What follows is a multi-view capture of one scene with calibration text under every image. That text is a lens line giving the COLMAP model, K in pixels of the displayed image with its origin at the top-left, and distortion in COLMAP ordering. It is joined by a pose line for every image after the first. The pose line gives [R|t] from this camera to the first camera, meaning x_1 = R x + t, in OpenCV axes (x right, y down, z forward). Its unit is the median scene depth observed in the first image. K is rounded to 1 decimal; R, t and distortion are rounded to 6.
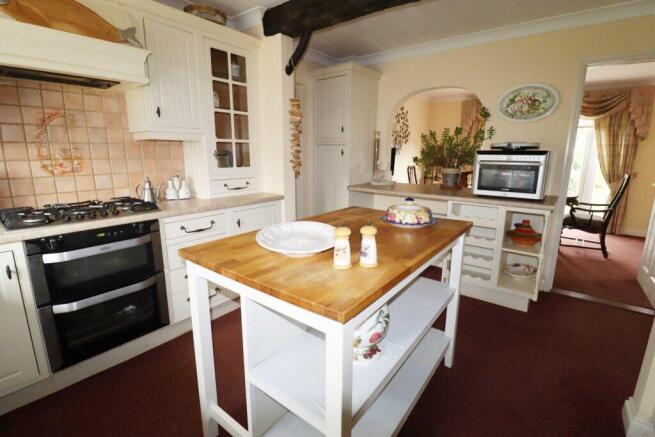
lens RADIAL K [[305.7, 0, 327.5], [0, 305.7, 218.5], [0, 0, 1]] dist [-0.002720, -0.001272]
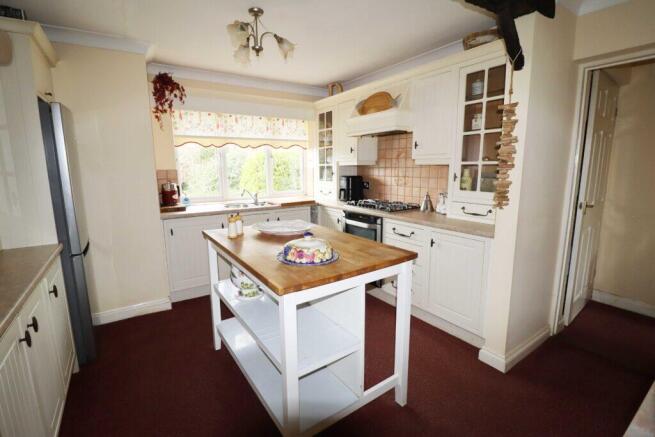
lens RADIAL K [[305.7, 0, 327.5], [0, 305.7, 218.5], [0, 0, 1]] dist [-0.002720, -0.001272]
pose [[-0.305604, 0.163913, -0.937944, 0.872629], [-0.190881, 0.954527, 0.229004, -0.262774], [0.932829, 0.249021, -0.260419, 1.030523]]
